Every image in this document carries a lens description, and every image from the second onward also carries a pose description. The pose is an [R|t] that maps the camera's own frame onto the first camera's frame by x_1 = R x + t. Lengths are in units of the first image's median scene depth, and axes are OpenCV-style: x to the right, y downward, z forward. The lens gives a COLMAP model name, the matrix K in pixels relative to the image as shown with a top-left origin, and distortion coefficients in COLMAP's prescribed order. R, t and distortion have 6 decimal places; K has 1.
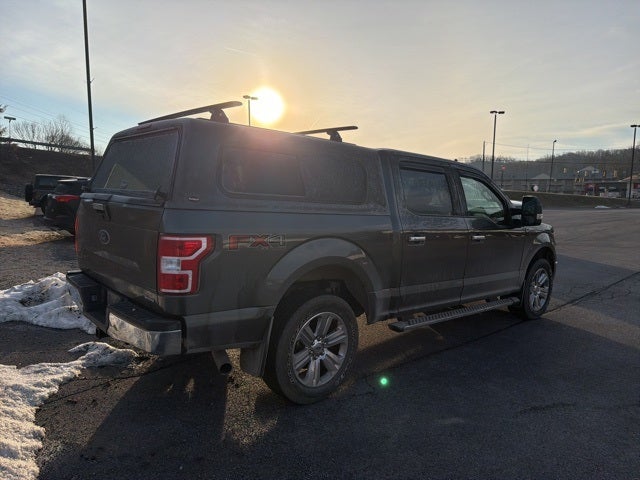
lens RADIAL K [[452.4, 0, 319.1], [0, 452.4, 241.8], [0, 0, 1]] dist [0.037445, -0.044251]
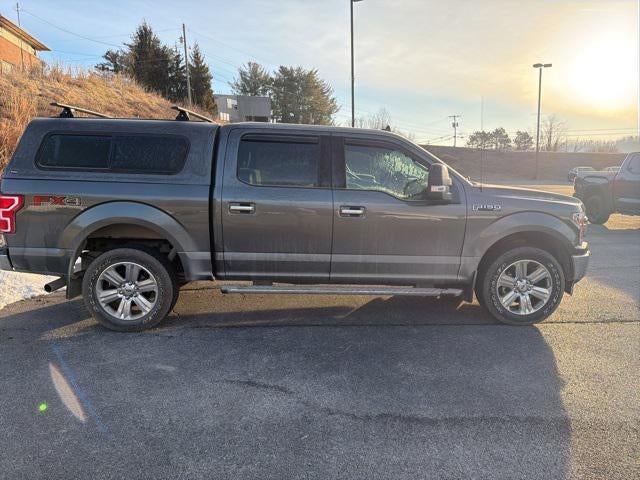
lens RADIAL K [[452.1, 0, 320.4], [0, 452.1, 240.4], [0, 0, 1]] dist [0.037845, -0.050655]
pose [[0.781704, 0.070155, -0.619692, 1.130173], [-0.048318, 0.997479, 0.051974, 0.005700], [0.621776, -0.010686, 0.783122, 0.331110]]
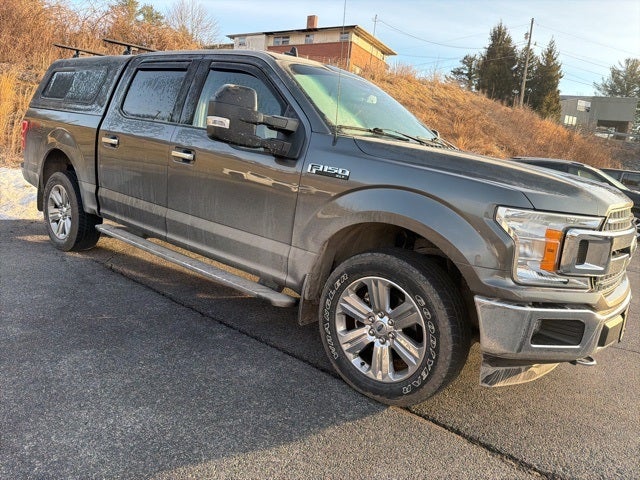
lens RADIAL K [[452.1, 0, 320.4], [0, 452.1, 240.4], [0, 0, 1]] dist [0.037845, -0.050655]
pose [[0.168550, 0.170077, -0.970909, 1.415676], [-0.206188, 0.969294, 0.134000, -0.026421], [0.963887, 0.177604, 0.198442, 1.426212]]
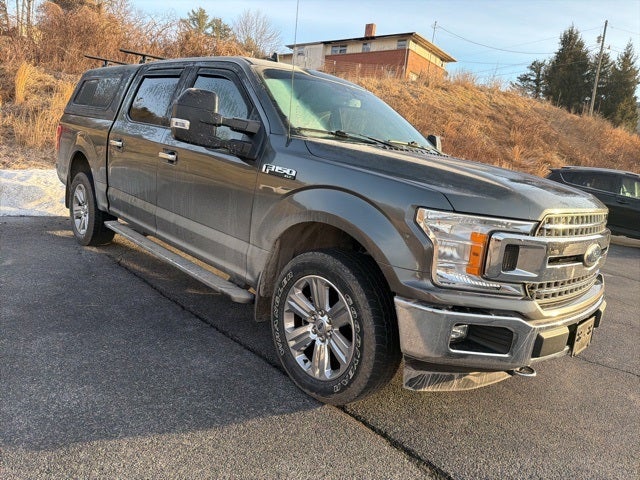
lens RADIAL K [[452.8, 0, 320.0], [0, 452.8, 243.2], [0, 0, 1]] dist [0.032011, -0.039205]
pose [[0.039756, 0.162382, -0.985927, 1.451344], [-0.221751, 0.963535, 0.149753, -0.051294], [0.974292, 0.212677, 0.074314, 1.591871]]
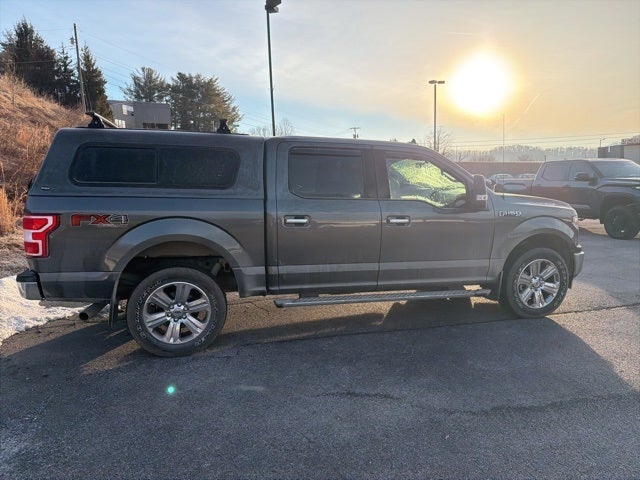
lens RADIAL K [[452.1, 0, 320.4], [0, 452.1, 240.4], [0, 0, 1]] dist [0.037845, -0.050655]
pose [[0.898173, 0.024553, -0.438957, 0.809209], [-0.014539, 0.999552, 0.026160, 0.011442], [0.439402, -0.017114, 0.898127, 0.099447]]
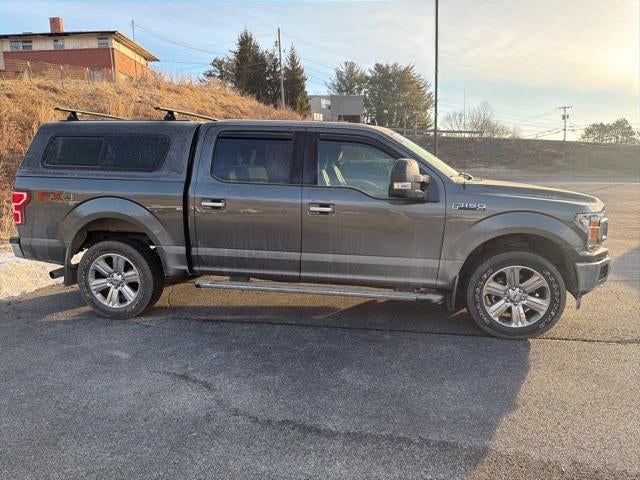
lens RADIAL K [[451.3, 0, 319.7], [0, 451.3, 238.9], [0, 0, 1]] dist [0.045144, -0.057620]
pose [[0.630829, 0.088630, -0.770843, 1.344342], [-0.061102, 0.996044, 0.064520, -0.010787], [0.773512, 0.006399, 0.633749, 0.584752]]
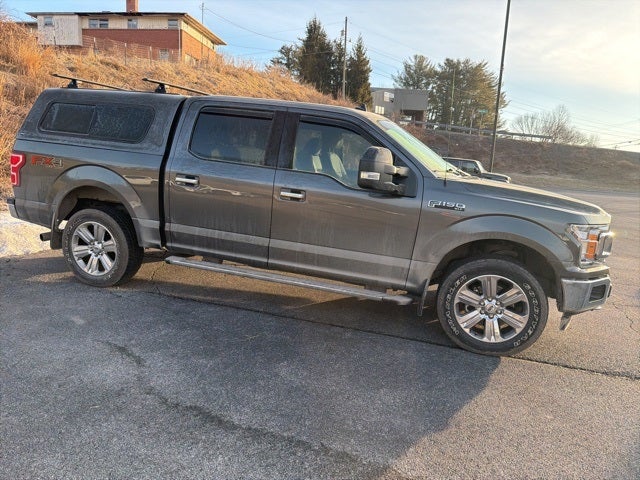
lens RADIAL K [[451.3, 0, 317.8], [0, 451.3, 246.0], [0, 0, 1]] dist [0.036745, -0.046655]
pose [[0.521043, 0.169485, -0.836534, 1.421815], [-0.147058, 0.983256, 0.107615, -0.016614], [0.840767, 0.066947, 0.537242, 0.788764]]
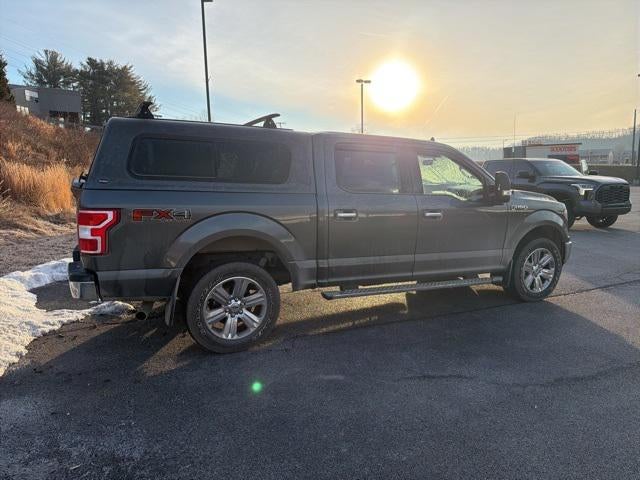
lens RADIAL K [[451.3, 0, 319.7], [0, 451.3, 238.9], [0, 0, 1]] dist [0.045144, -0.057620]
pose [[0.961032, 0.014239, -0.276071, 0.505600], [-0.005768, 0.999488, 0.031475, 0.018948], [0.276377, -0.028656, 0.960622, -0.054095]]
